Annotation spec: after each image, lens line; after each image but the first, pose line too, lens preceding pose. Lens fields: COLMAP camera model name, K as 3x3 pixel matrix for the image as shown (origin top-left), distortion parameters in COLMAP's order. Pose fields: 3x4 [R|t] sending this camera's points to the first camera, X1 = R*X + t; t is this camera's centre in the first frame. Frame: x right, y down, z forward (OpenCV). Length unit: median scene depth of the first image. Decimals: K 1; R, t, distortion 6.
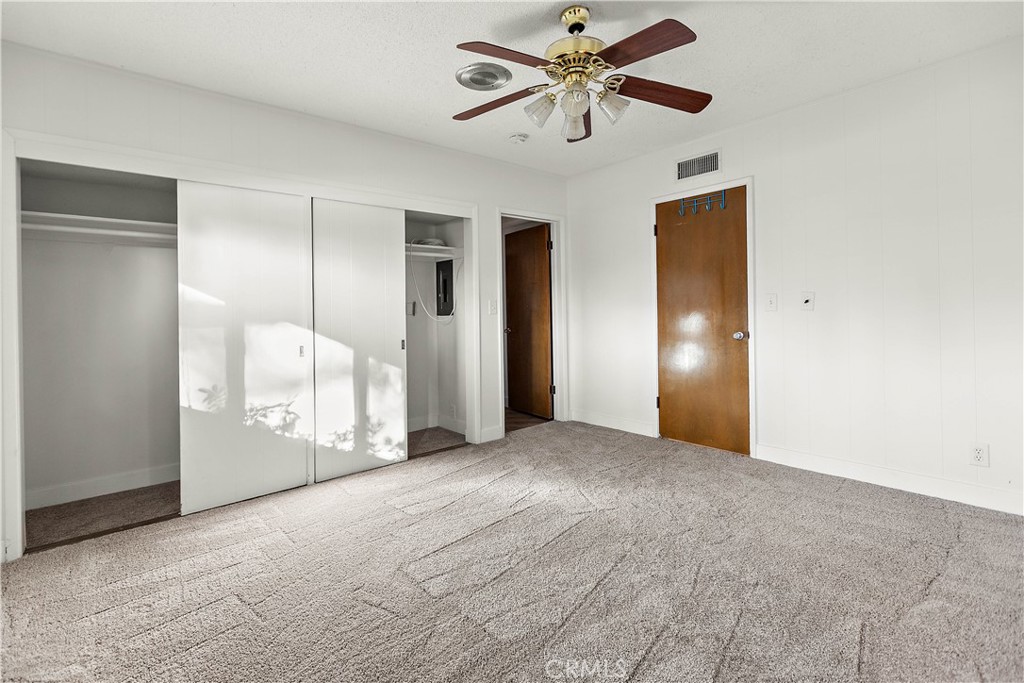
lens RADIAL K [[468.7, 0, 511.5], [0, 468.7, 313.3], [0, 0, 1]] dist [0.017810, 0.000022]
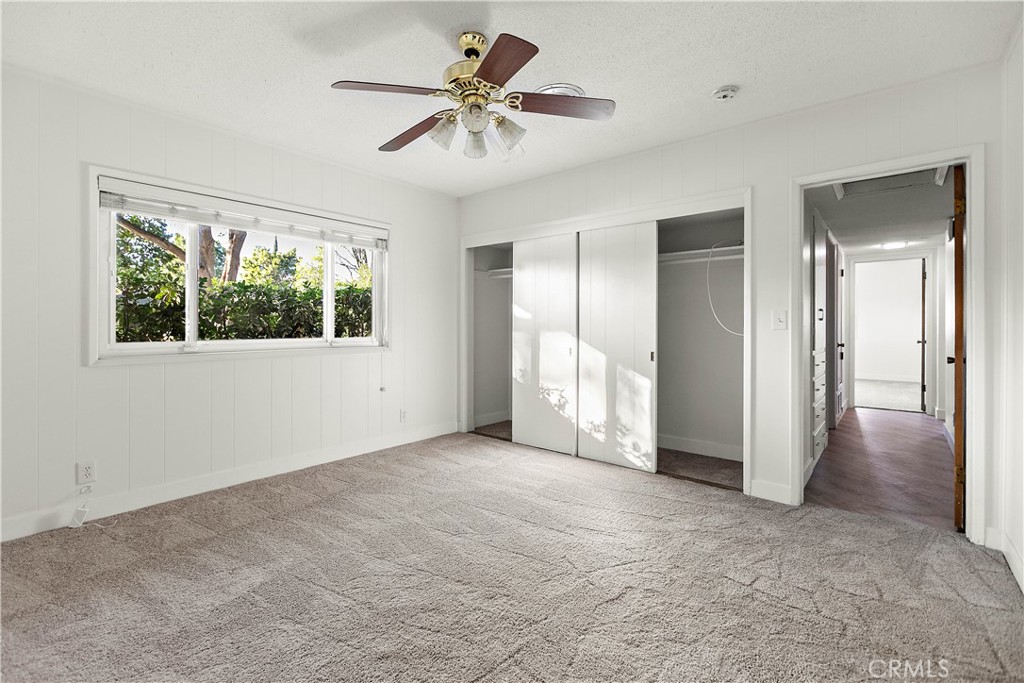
lens RADIAL K [[461.0, 0, 516.2], [0, 461.0, 329.7], [0, 0, 1]] dist [-0.001612, -0.000226]
pose [[0.178090, 0.031588, -0.983507, 0.771867], [-0.014014, 0.999465, 0.029563, -0.017484], [0.983914, 0.008518, 0.178437, 0.614435]]
